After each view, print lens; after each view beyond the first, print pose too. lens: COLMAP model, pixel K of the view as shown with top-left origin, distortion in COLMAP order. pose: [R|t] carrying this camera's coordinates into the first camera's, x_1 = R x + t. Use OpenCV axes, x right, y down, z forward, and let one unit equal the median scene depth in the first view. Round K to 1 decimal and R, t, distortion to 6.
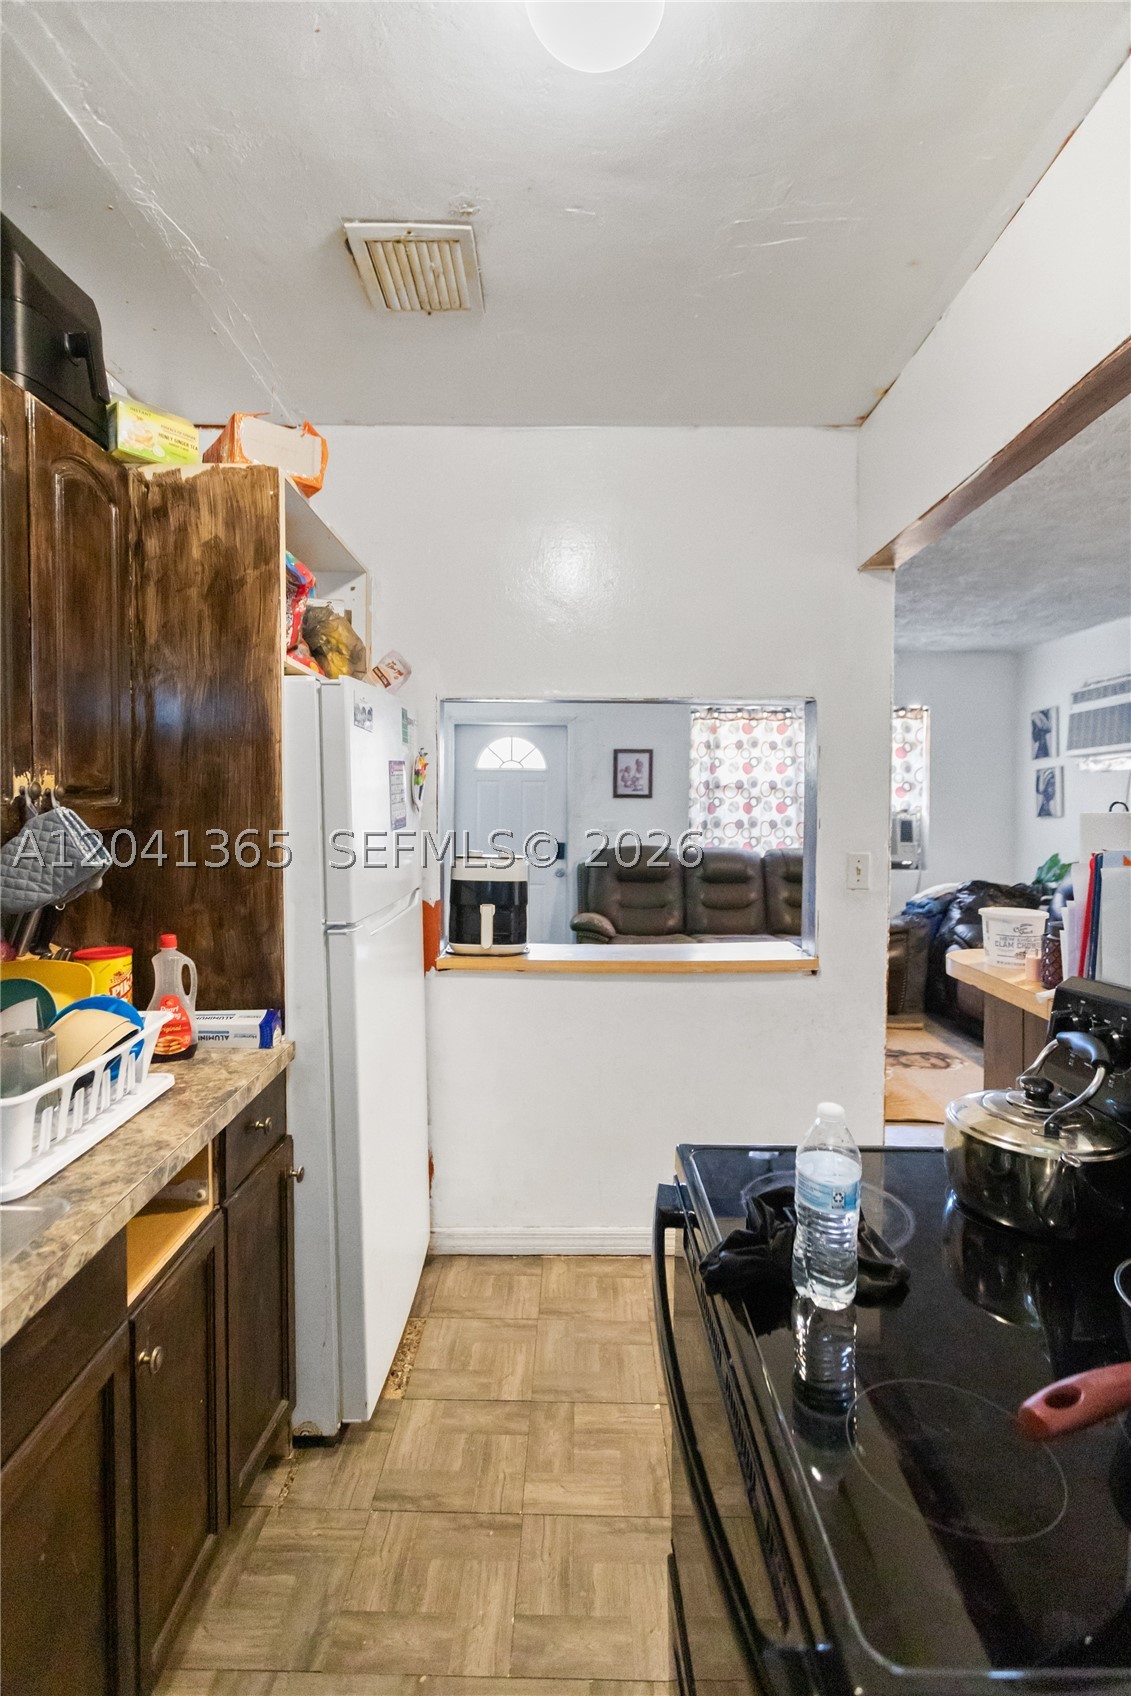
lens RADIAL K [[804.4, 0, 570.4], [0, 804.4, 855.9], [0, 0, 1]] dist [0.003975, 0.000356]
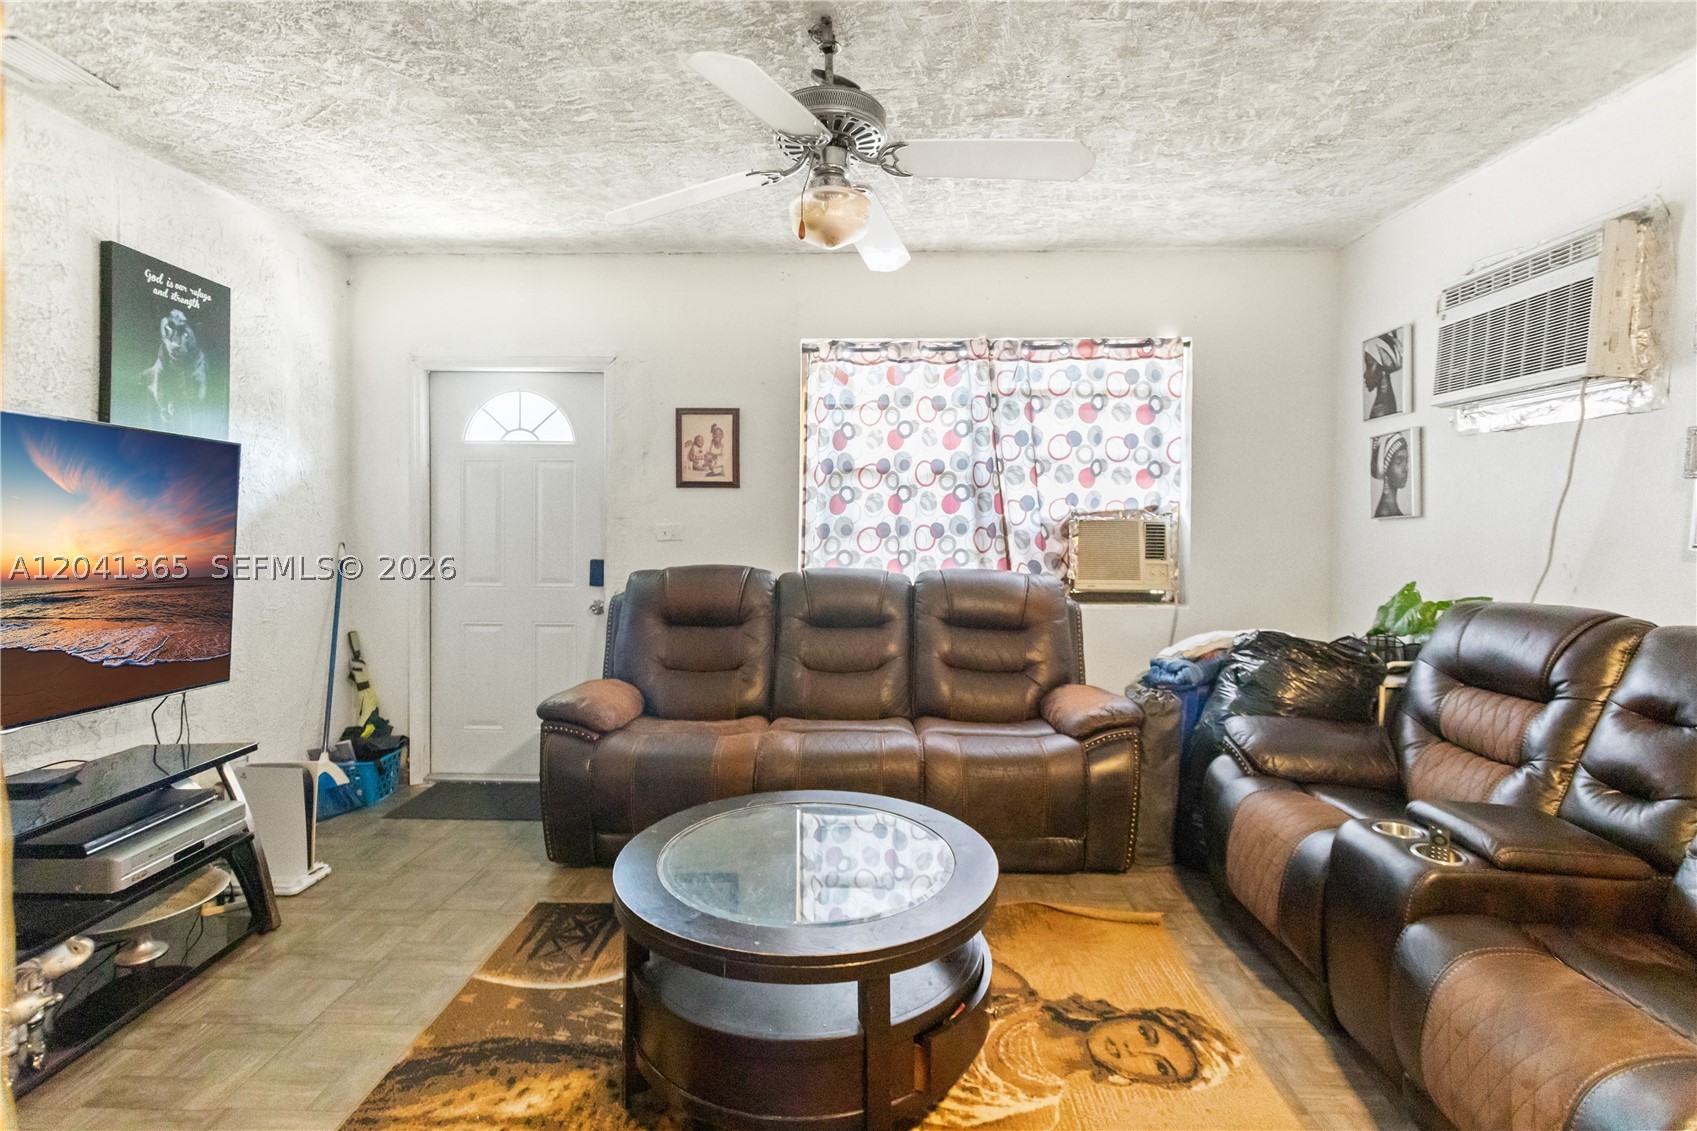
lens RADIAL K [[804.9, 0, 848.5], [0, 804.9, 565.5], [0, 0, 1]] dist [0.003975, 0.000356]
pose [[0.999754, 0.001815, -0.022092, 0.199966], [-0.001801, 0.999998, 0.000652, -0.012709], [0.022094, -0.000612, 0.999756, 0.384672]]
